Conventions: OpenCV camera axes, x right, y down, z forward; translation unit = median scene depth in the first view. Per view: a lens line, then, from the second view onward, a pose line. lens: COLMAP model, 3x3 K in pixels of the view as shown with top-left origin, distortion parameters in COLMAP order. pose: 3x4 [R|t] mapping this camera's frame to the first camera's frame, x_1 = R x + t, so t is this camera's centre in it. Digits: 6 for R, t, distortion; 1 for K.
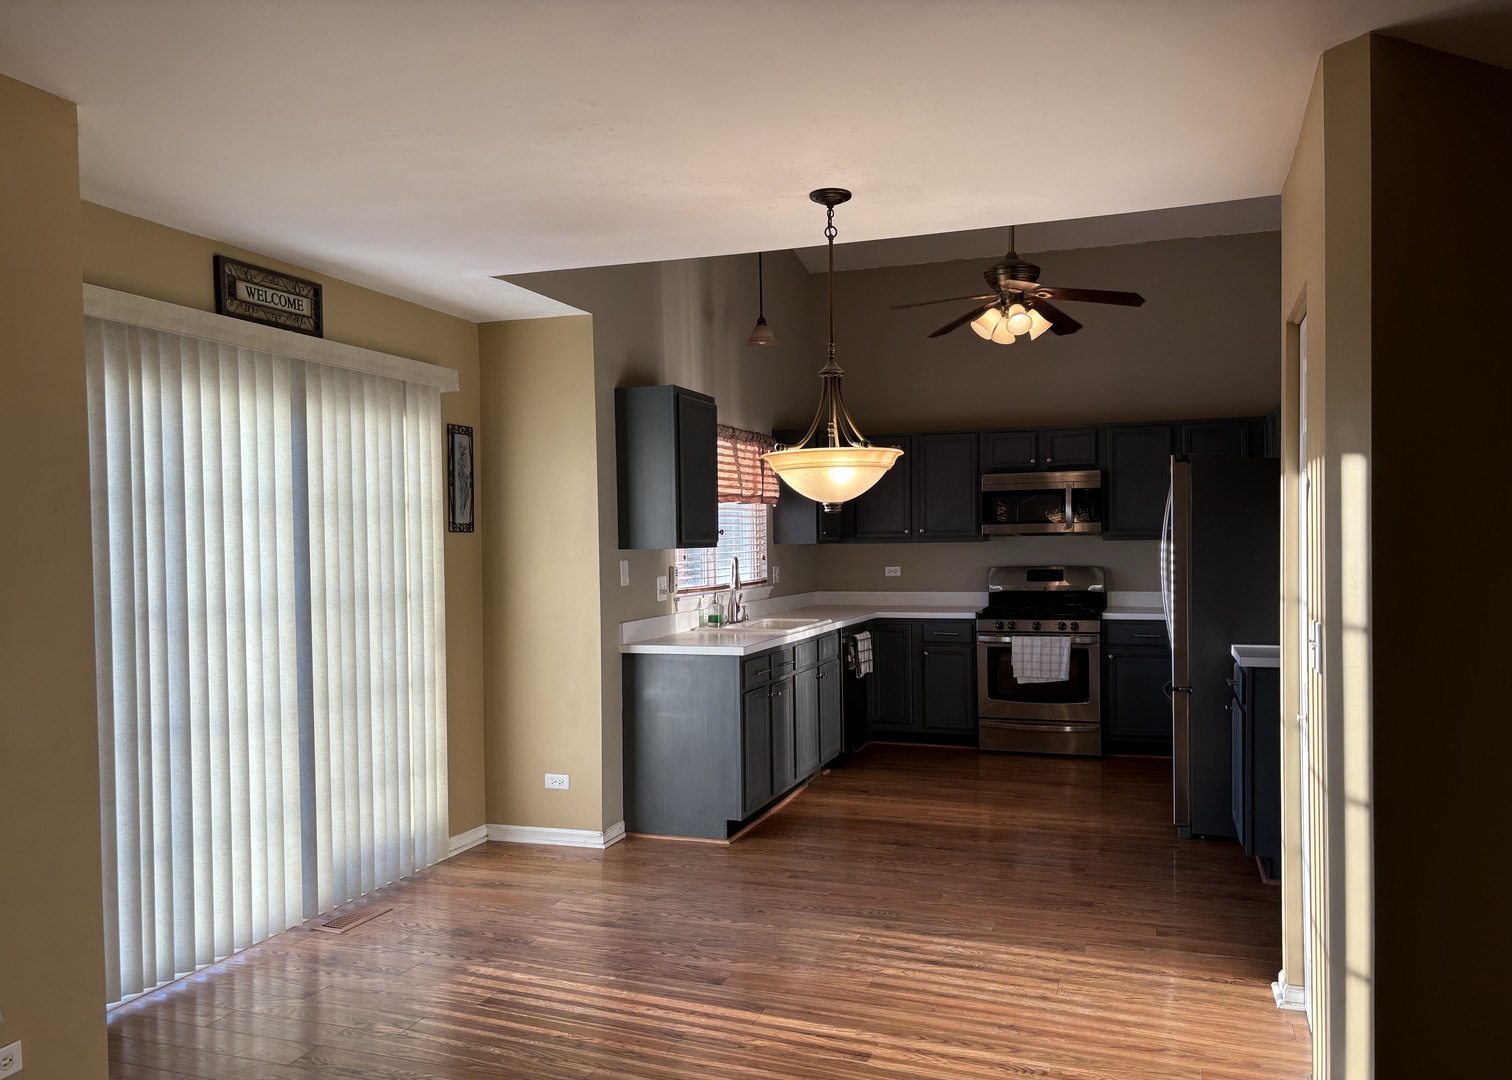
lens RADIAL K [[1187.1, 0, 756.0], [0, 1187.1, 540.0], [0, 0, 1]] dist [0.004324, 0.000297]
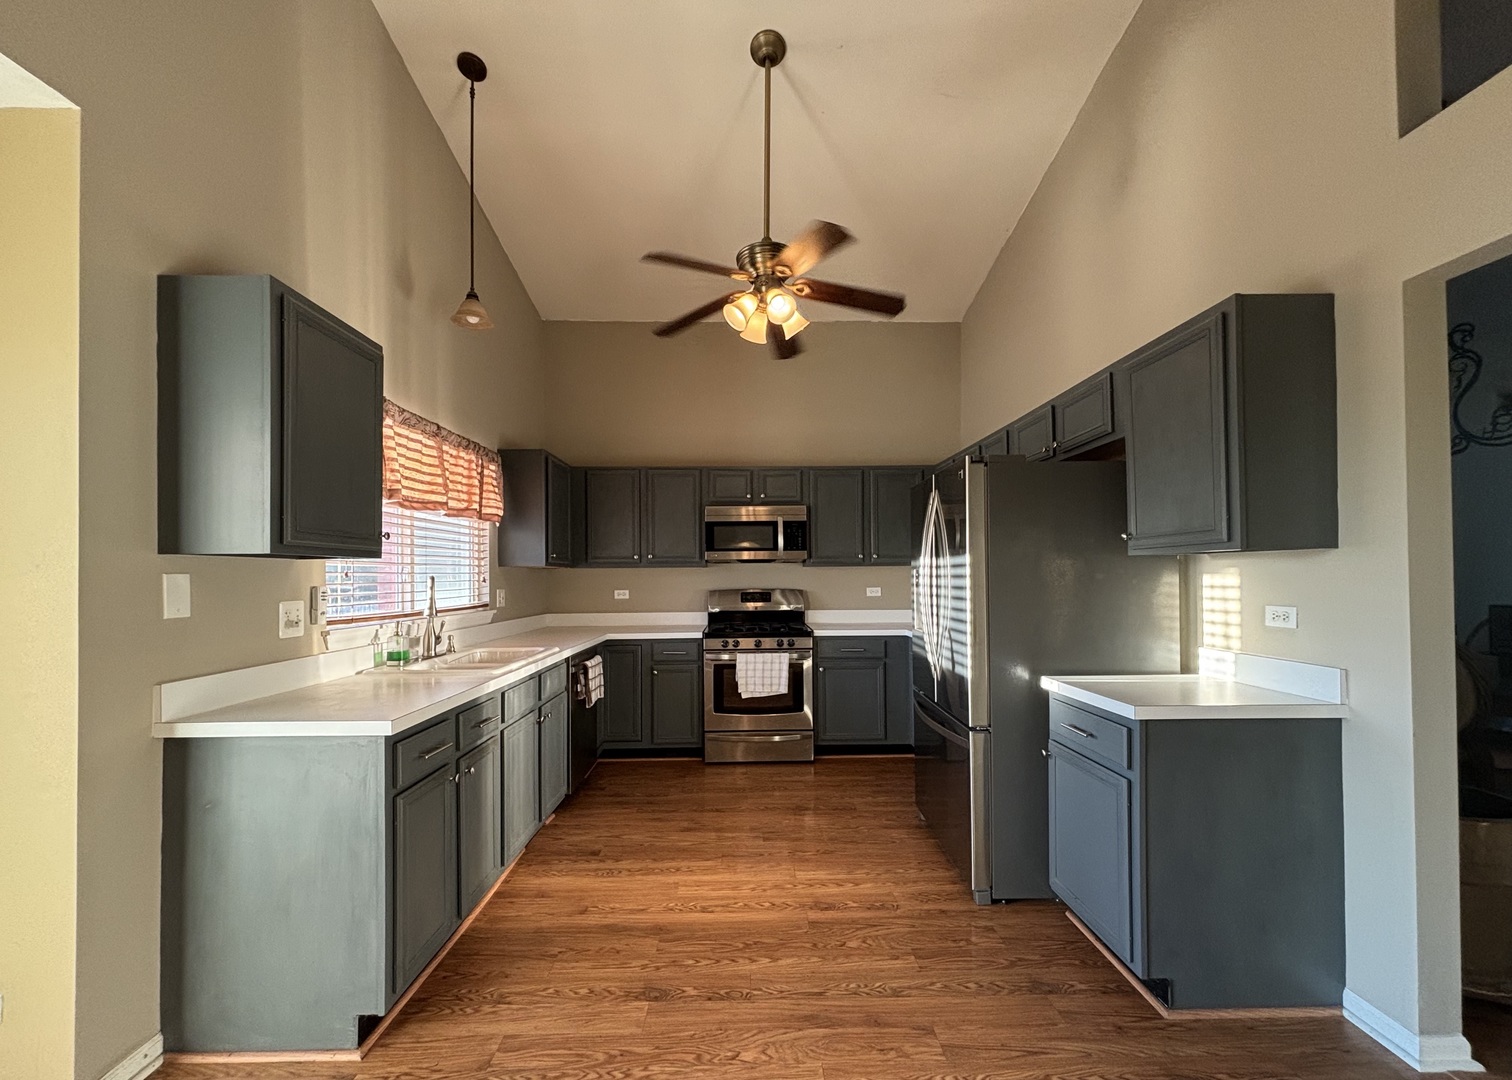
lens RADIAL K [[631.5, 0, 755.4], [0, 631.5, 571.7], [0, 0, 1]] dist [0.002524, 0.000064]
pose [[0.940822, 0.007102, 0.338827, 0.040365], [-0.002800, 0.999909, -0.013186, 0.015096], [-0.338890, 0.011457, 0.940756, 0.486393]]
